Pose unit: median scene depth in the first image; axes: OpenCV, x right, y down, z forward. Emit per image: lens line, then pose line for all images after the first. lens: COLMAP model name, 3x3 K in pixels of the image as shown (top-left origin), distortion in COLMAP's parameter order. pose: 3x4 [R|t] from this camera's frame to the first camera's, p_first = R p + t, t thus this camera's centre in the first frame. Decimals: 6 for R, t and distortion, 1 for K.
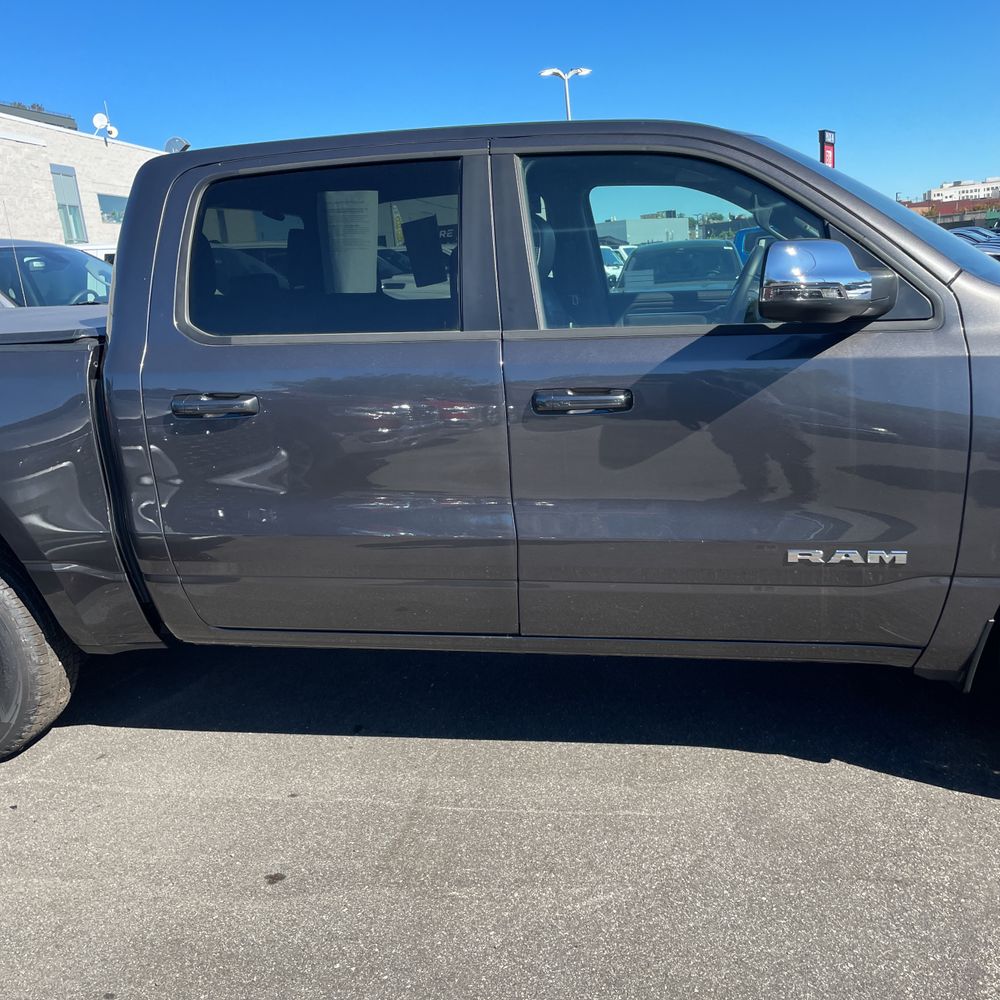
lens RADIAL K [[1018.9, 0, 498.9], [0, 1018.9, 540.9], [0, 0, 1]] dist [0.098562, -0.122893]
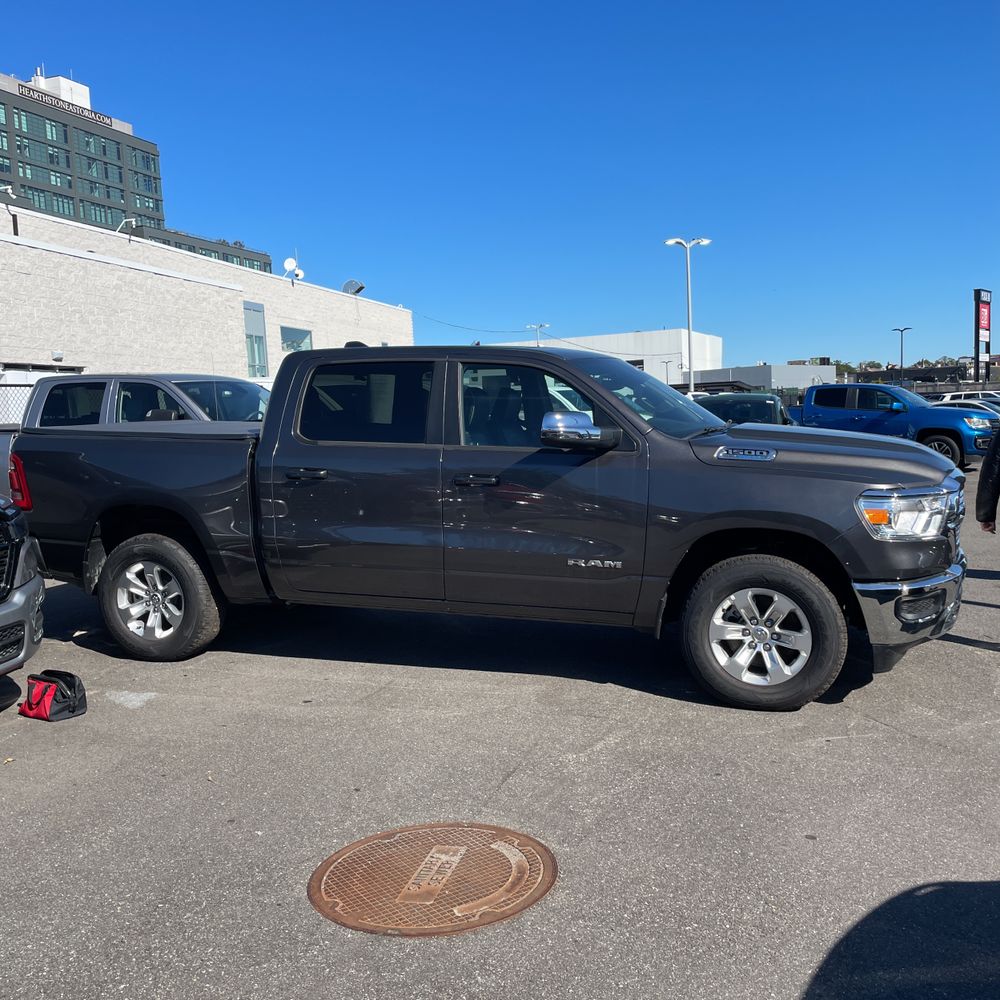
lens RADIAL K [[1018.9, 0, 498.9], [0, 1018.9, 540.9], [0, 0, 1]] dist [0.098562, -0.122893]
pose [[0.988127, 0.069876, -0.136827, 0.322109], [-0.086247, 0.989307, -0.117618, 0.170678], [0.127146, 0.128022, 0.983587, -0.768598]]
